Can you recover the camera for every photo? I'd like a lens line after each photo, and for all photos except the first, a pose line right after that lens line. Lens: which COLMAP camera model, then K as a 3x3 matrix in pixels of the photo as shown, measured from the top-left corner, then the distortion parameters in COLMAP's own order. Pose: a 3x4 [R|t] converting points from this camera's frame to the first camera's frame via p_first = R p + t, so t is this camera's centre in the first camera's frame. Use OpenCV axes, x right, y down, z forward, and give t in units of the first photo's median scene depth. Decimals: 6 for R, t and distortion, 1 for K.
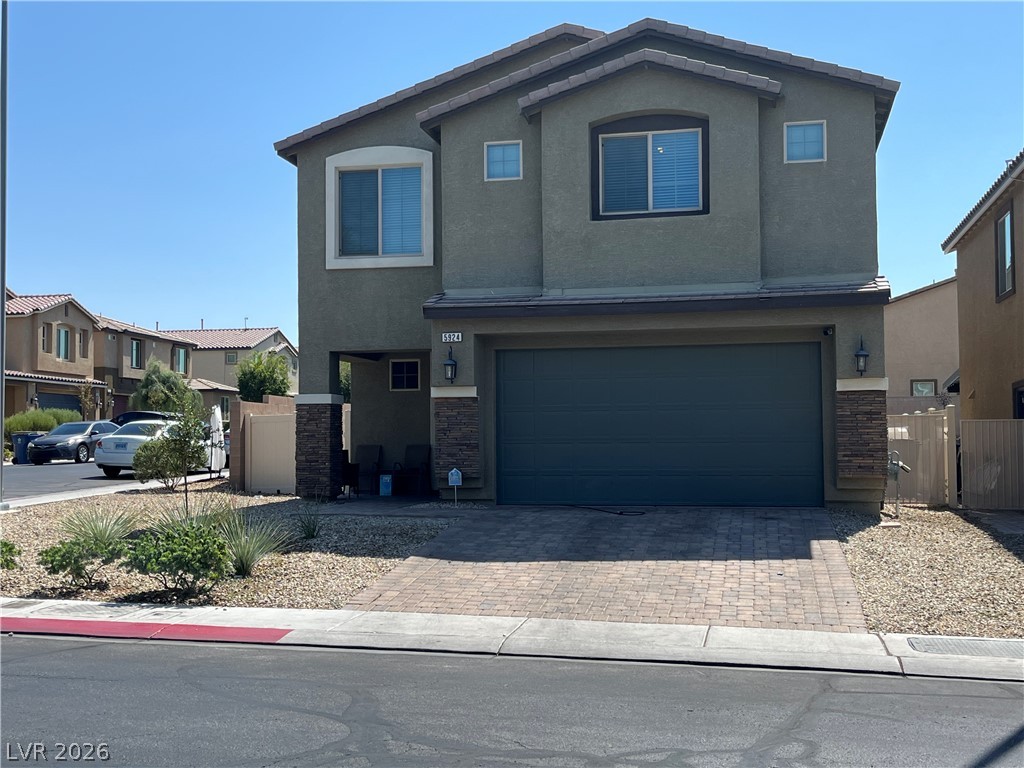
lens RADIAL K [[1291.8, 0, 512.0], [0, 1291.8, 384.0], [0, 0, 1]] dist [0.019295, -0.010102]
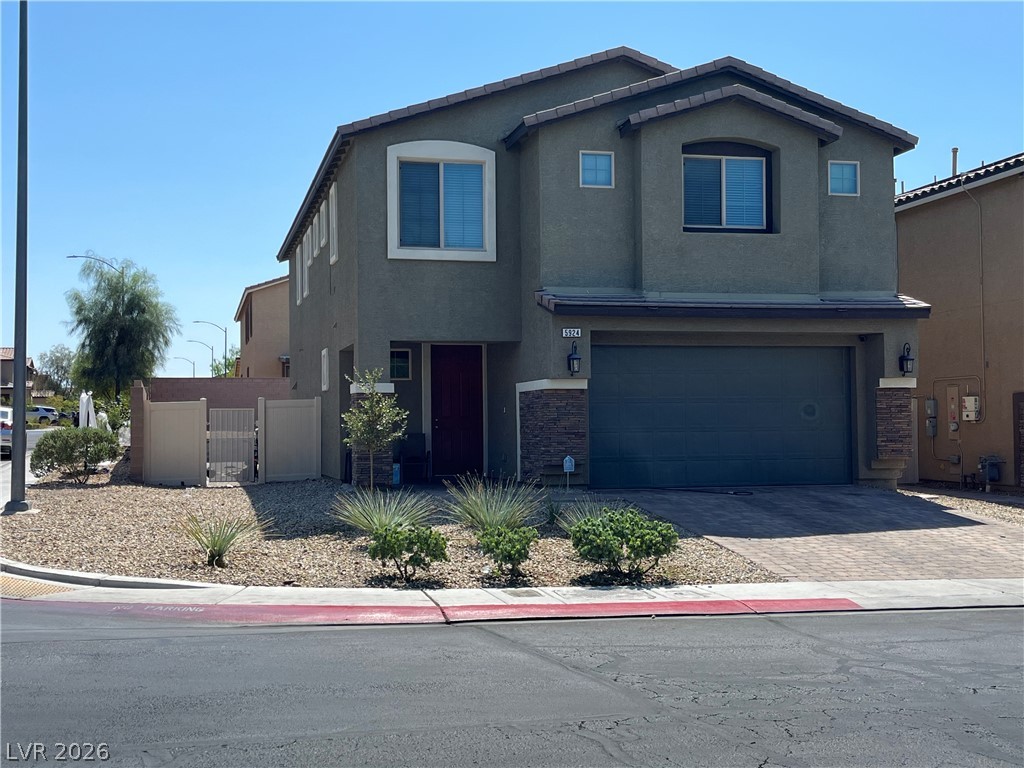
lens RADIAL K [[1291.8, 0, 512.0], [0, 1291.8, 384.0], [0, 0, 1]] dist [0.019295, -0.010102]
pose [[0.890408, 0.012854, 0.454981, -0.572226], [-0.017969, 0.999815, 0.006920, -0.000368], [-0.454808, -0.014338, 0.890474, 0.073425]]
